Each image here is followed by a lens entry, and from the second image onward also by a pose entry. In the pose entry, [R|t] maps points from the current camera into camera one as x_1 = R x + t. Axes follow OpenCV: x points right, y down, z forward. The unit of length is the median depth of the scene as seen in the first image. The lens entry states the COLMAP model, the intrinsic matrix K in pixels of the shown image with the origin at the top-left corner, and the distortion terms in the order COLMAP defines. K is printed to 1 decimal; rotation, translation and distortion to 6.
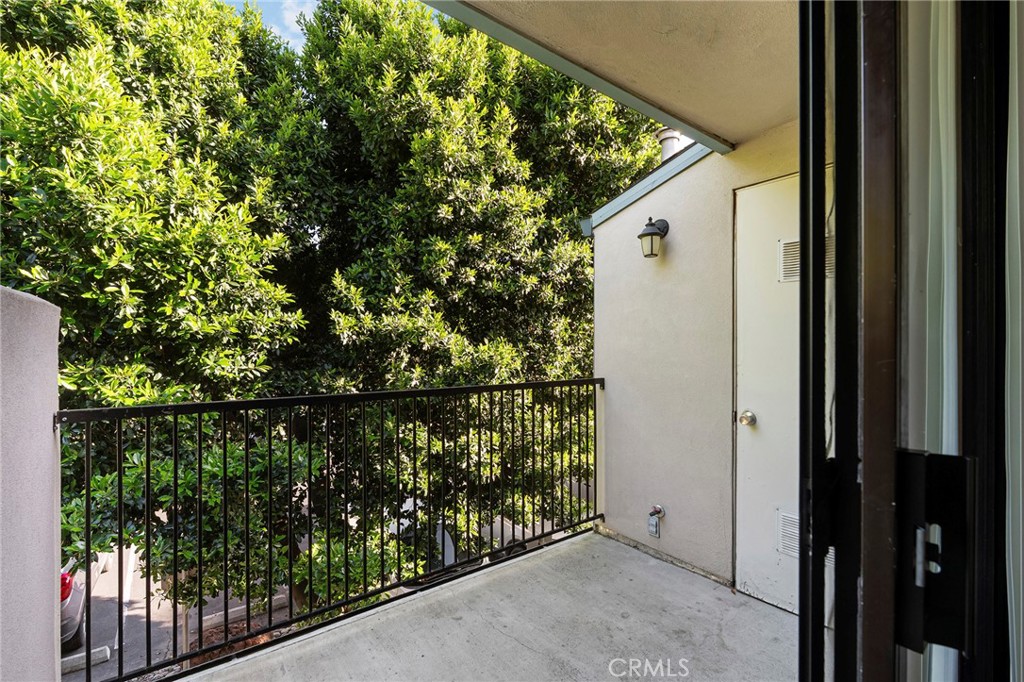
lens RADIAL K [[445.5, 0, 513.5], [0, 445.5, 345.8], [0, 0, 1]] dist [-0.005041, 0.000661]
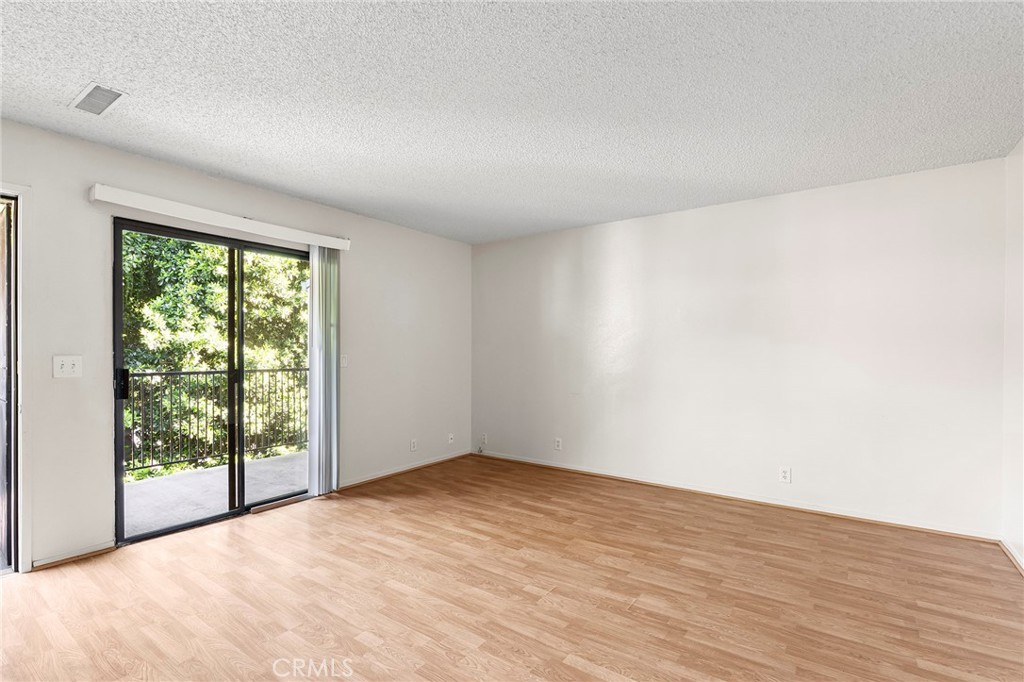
lens RADIAL K [[486.7, 0, 530.6], [0, 486.7, 352.8], [0, 0, 1]] dist [-0.006316, 0.001215]
pose [[0.957242, -0.000996, 0.289288, 0.410724], [-0.001045, 0.999976, 0.006899, -0.003552], [-0.289288, -0.006907, 0.957217, -1.034555]]
